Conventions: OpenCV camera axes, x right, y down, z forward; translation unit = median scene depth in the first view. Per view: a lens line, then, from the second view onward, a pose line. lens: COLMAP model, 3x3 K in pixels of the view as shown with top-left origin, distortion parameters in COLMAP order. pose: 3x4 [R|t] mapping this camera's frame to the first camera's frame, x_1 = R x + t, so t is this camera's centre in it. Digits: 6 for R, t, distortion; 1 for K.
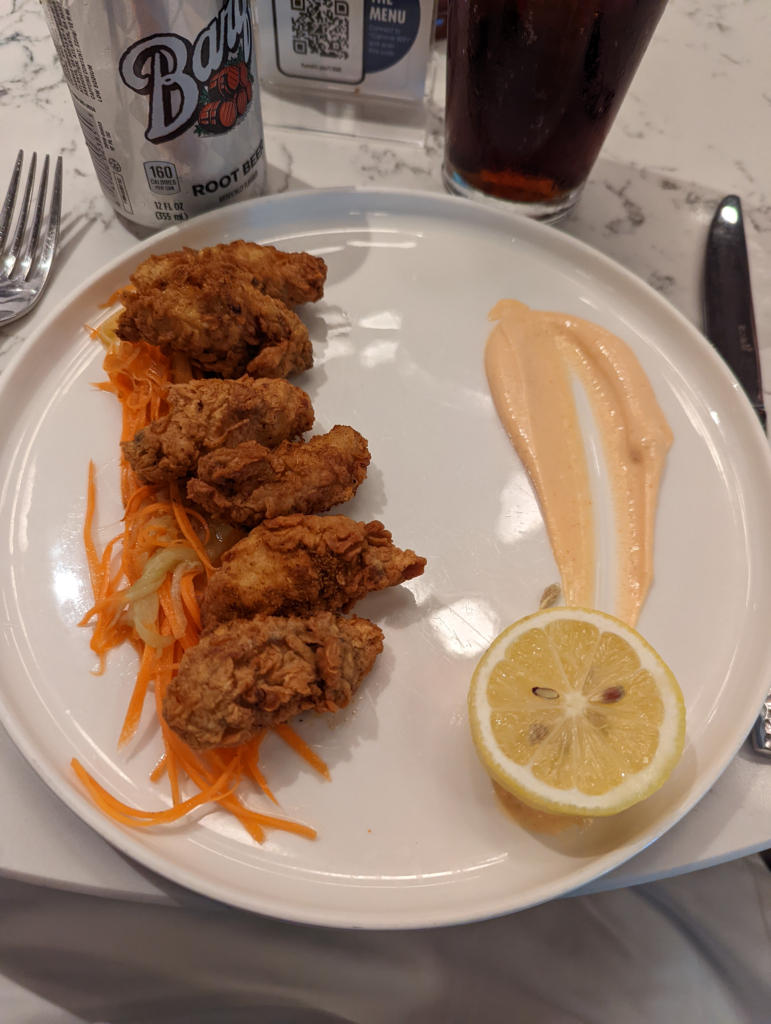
lens RADIAL K [[792.1, 0, 385.5], [0, 792.1, 512.0], [0, 0, 1]] dist [0.027633, -0.001111]
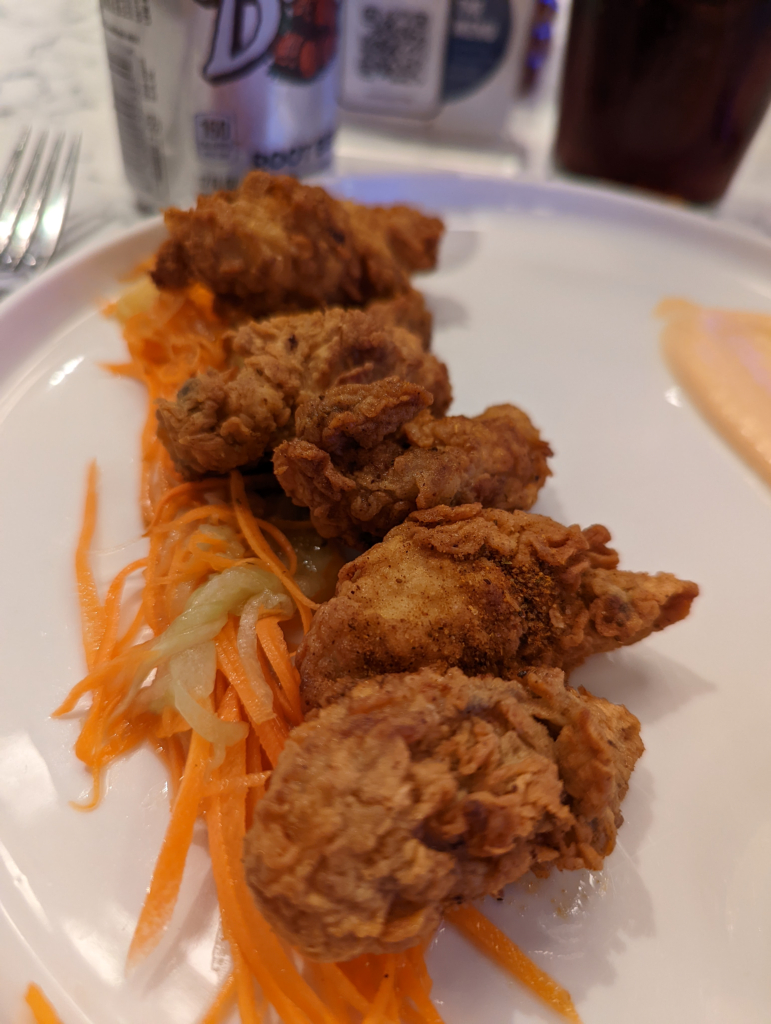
lens RADIAL K [[816.5, 0, 385.5], [0, 816.5, 512.0], [0, 0, 1]] dist [-0.043675, -0.000799]
pose [[0.998522, 0.005436, 0.054075, -0.203884], [0.009244, 0.963498, -0.267557, 0.163224], [-0.053556, 0.267662, 0.962023, 0.454742]]
